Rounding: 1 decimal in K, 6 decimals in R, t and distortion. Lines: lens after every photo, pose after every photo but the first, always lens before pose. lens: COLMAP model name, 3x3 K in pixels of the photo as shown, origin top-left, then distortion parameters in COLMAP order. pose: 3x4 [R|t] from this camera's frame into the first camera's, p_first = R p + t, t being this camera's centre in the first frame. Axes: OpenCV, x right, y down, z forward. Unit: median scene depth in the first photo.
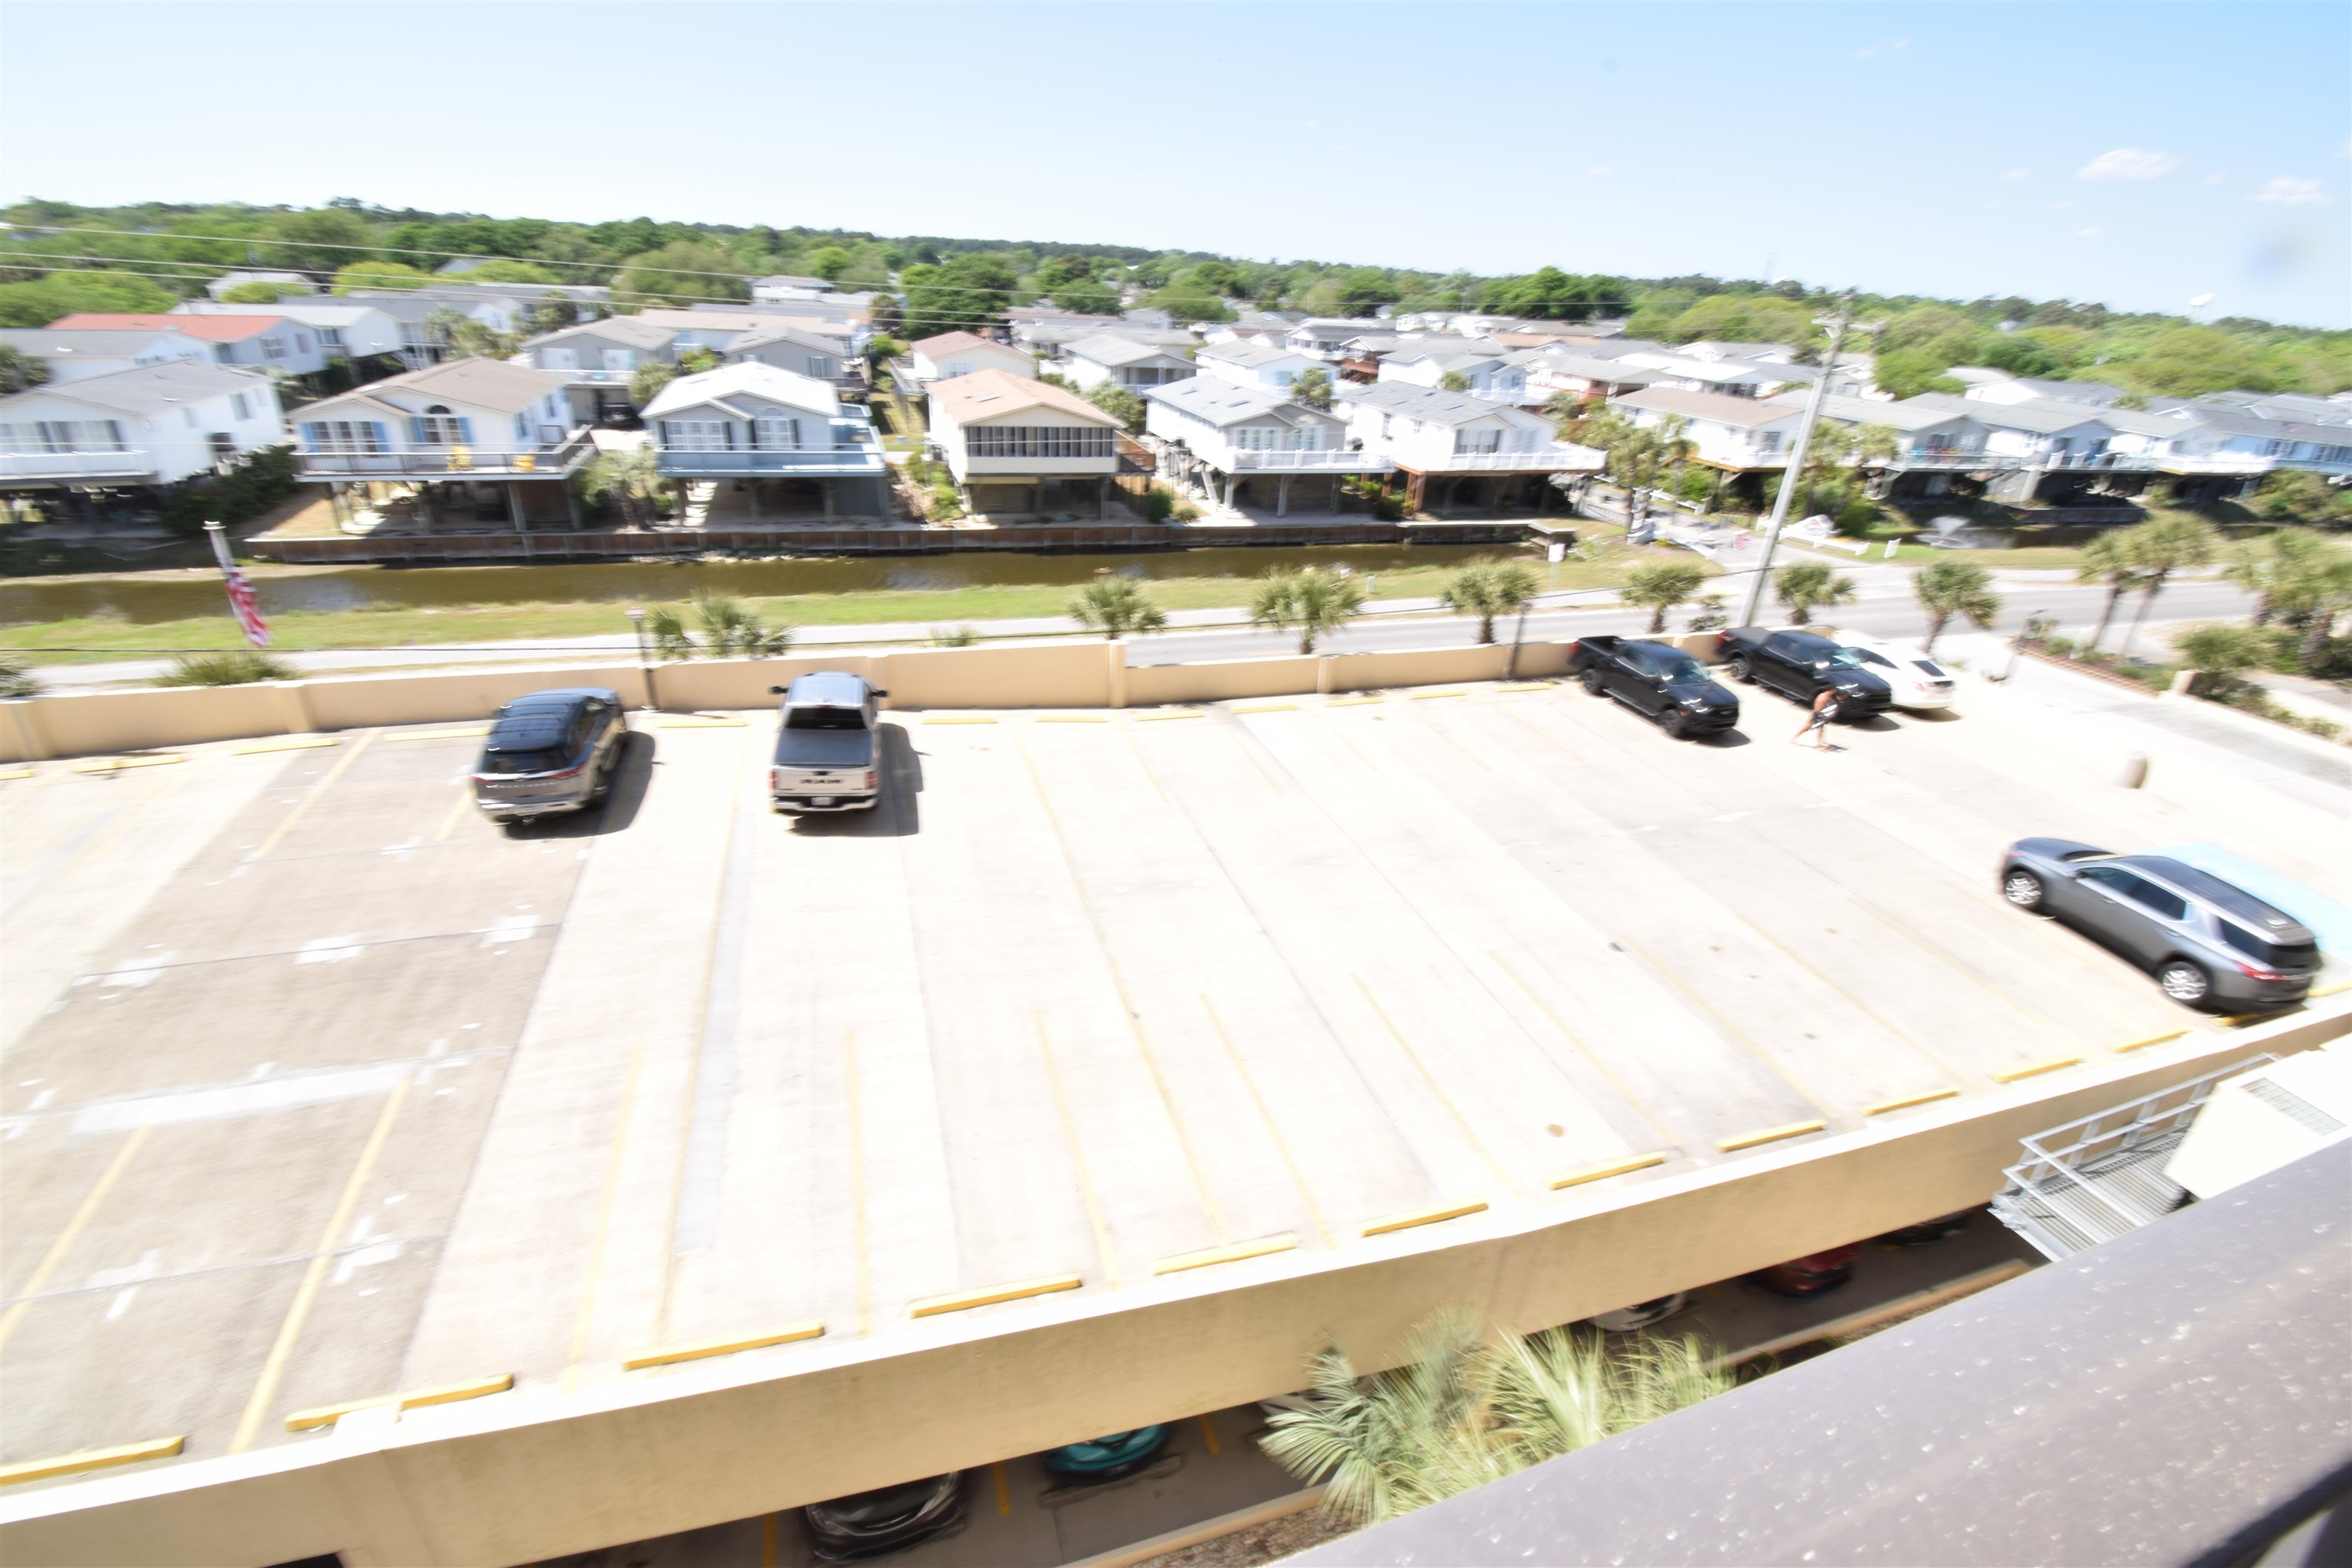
lens RADIAL K [[1034.0, 0, 1166.1], [0, 1034.0, 788.4], [0, 0, 1]] dist [0.018726, -0.026602]
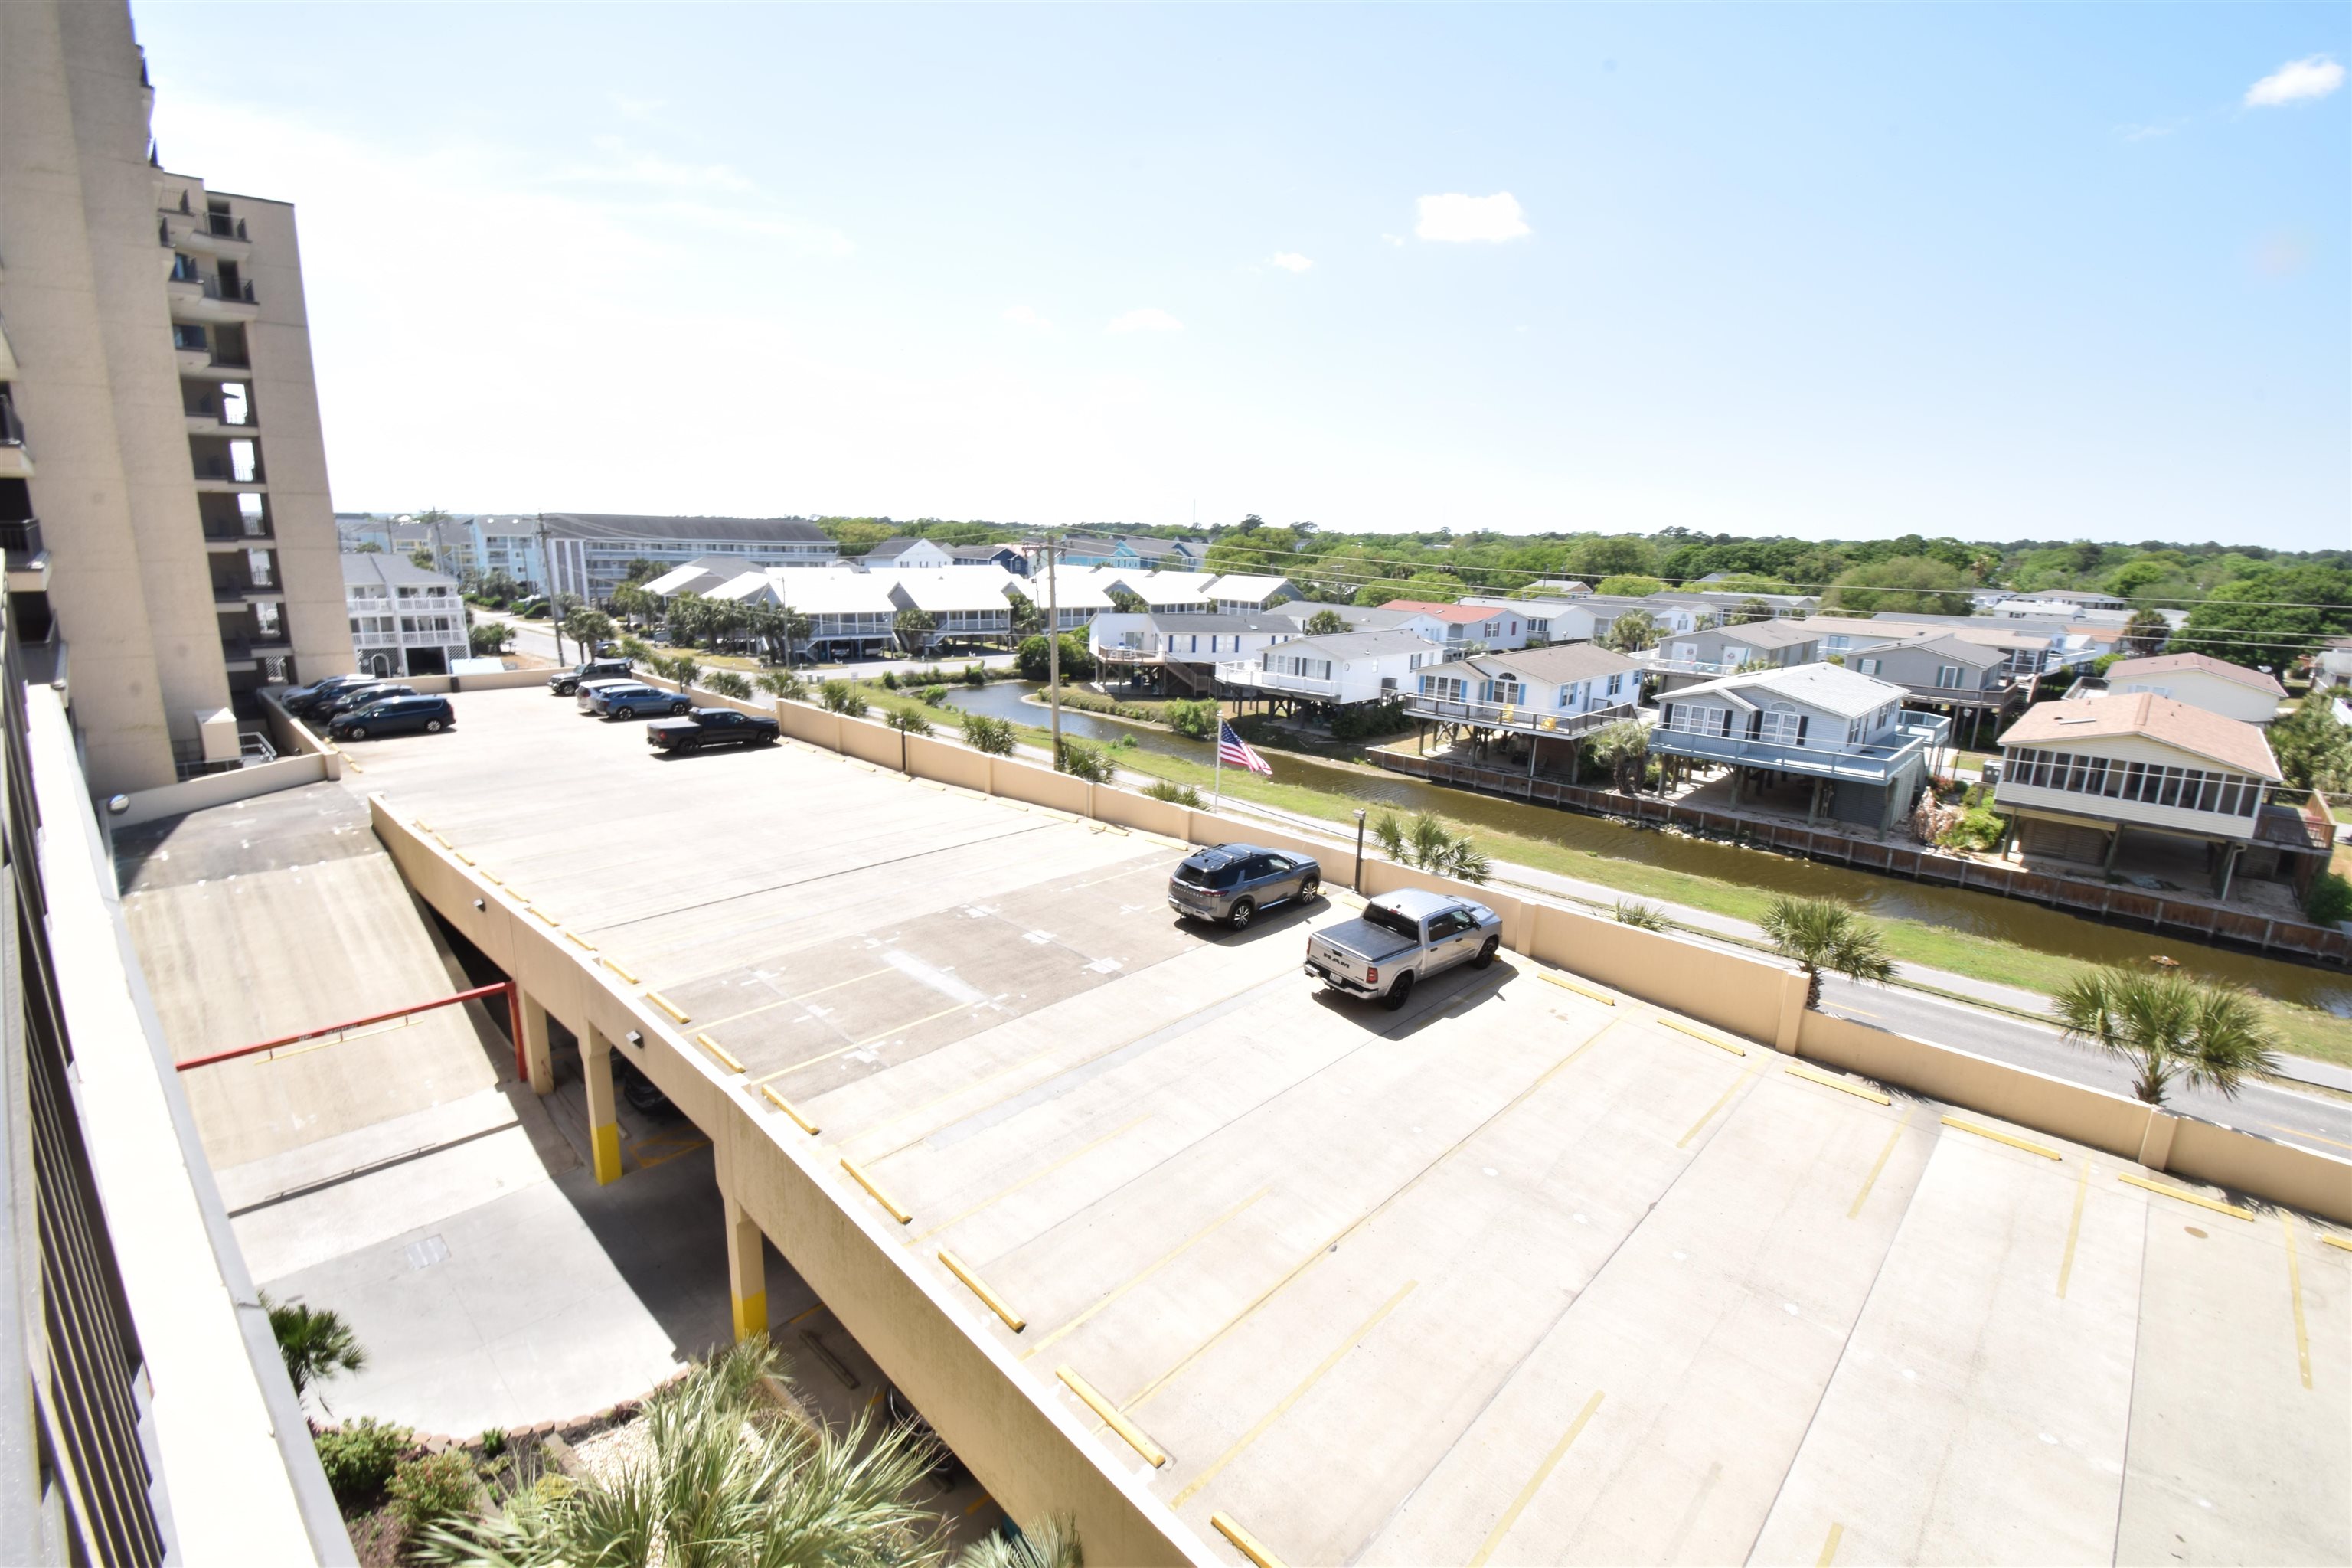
lens RADIAL K [[1034.0, 0, 1166.1], [0, 1034.0, 788.4], [0, 0, 1]] dist [0.018726, -0.026602]
pose [[0.476017, 0.169363, -0.862974, 0.382772], [-0.394515, 0.918127, -0.037427, -0.045578], [0.785981, 0.358272, 0.503861, 0.136739]]
